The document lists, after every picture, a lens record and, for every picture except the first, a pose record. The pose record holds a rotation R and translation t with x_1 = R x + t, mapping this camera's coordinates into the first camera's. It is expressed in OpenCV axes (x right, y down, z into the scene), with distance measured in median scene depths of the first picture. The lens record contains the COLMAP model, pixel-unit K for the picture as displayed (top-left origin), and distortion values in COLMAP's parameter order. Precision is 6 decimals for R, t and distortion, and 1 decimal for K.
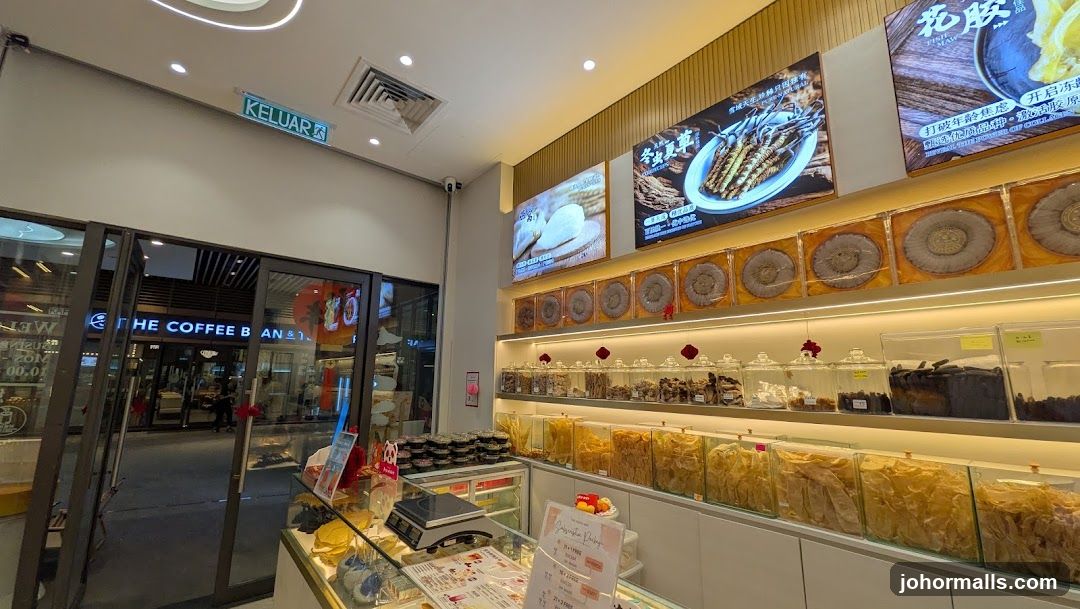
lens RADIAL K [[417.7, 0, 540.0], [0, 417.7, 304.5], [0, 0, 1]] dist [0.006792, -0.000011]
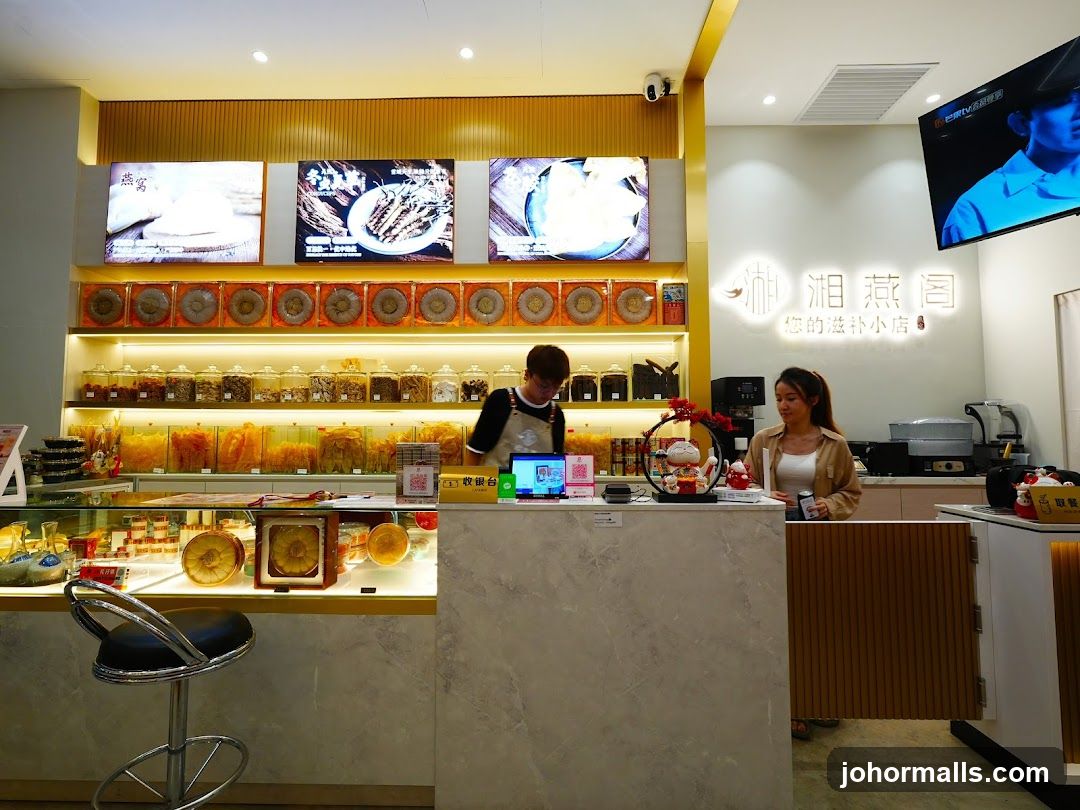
lens RADIAL K [[519.9, 0, 540.0], [0, 519.9, 405.0], [0, 0, 1]] dist [0.001834, 0.001364]
pose [[0.666175, 0.033192, 0.745057, -0.358401], [-0.127872, 0.989299, 0.070261, 0.057881], [-0.734752, -0.142078, 0.663290, -0.421431]]
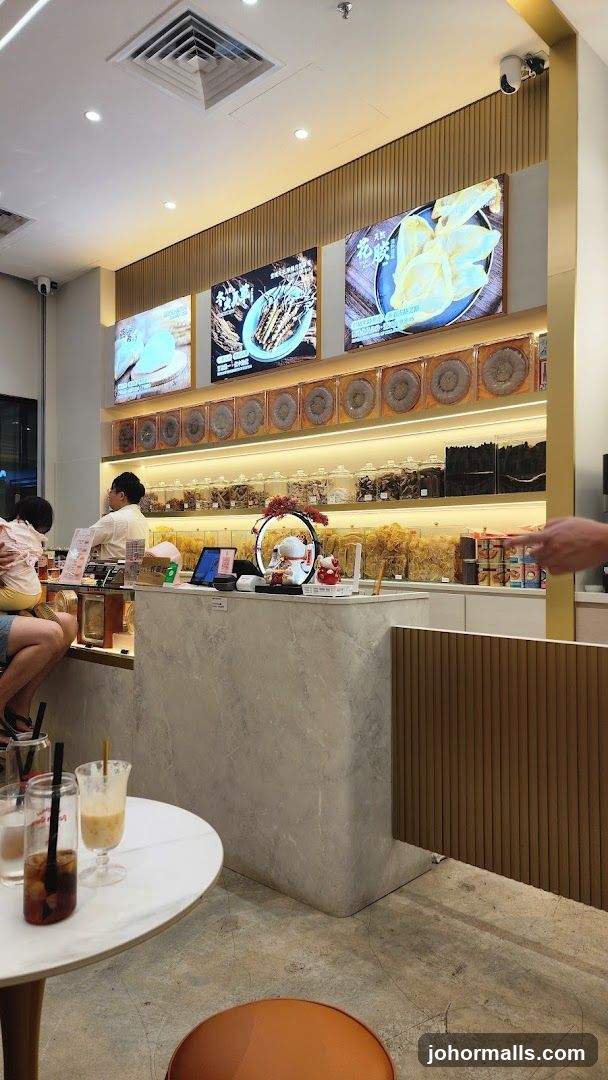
lens RADIAL K [[742.0, 0, 304.0], [0, 742.0, 540.0], [0, 0, 1]] dist [0.092943, -0.002309]
pose [[0.995211, 0.003190, 0.097698, 0.309616], [-0.019250, 0.986291, 0.163891, -0.049841], [-0.095836, -0.164987, 0.981629, -1.242969]]
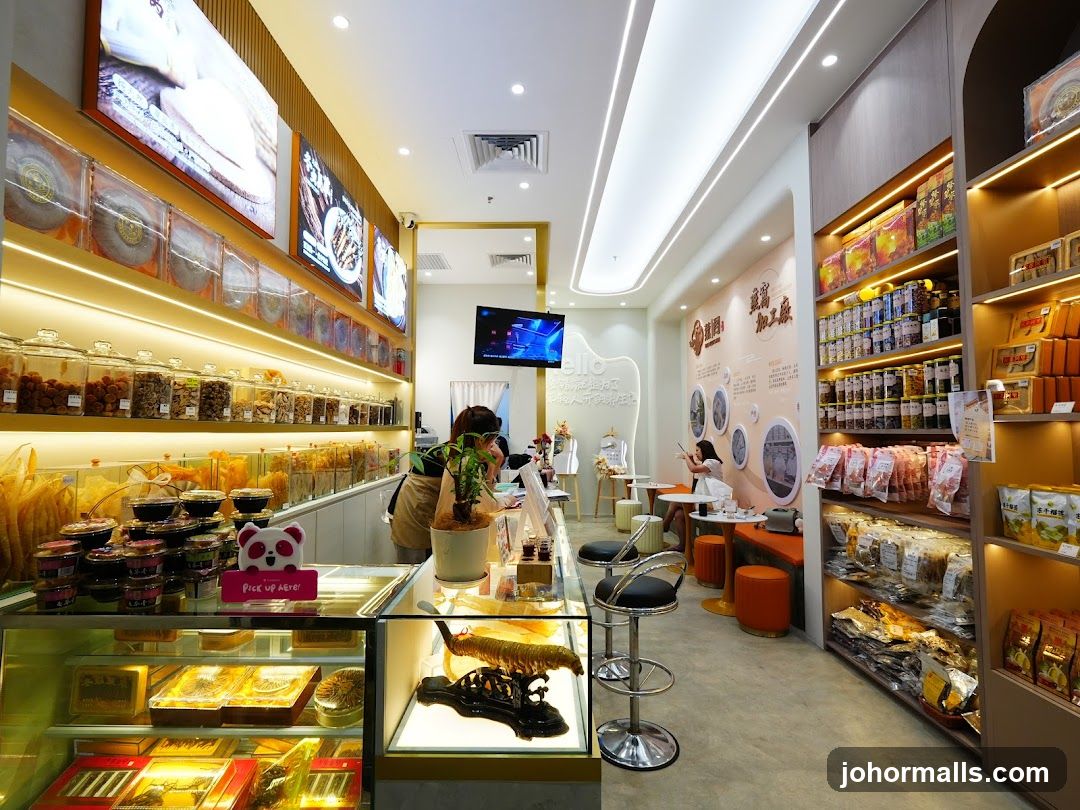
lens RADIAL K [[519.9, 0, 540.0], [0, 519.9, 405.0], [0, 0, 1]] dist [0.001834, 0.001364]
pose [[-0.766042, 0.026809, 0.642232, -0.911487], [-0.111805, 0.978343, -0.174198, 0.326977], [-0.632993, -0.205248, -0.746454, 1.541546]]
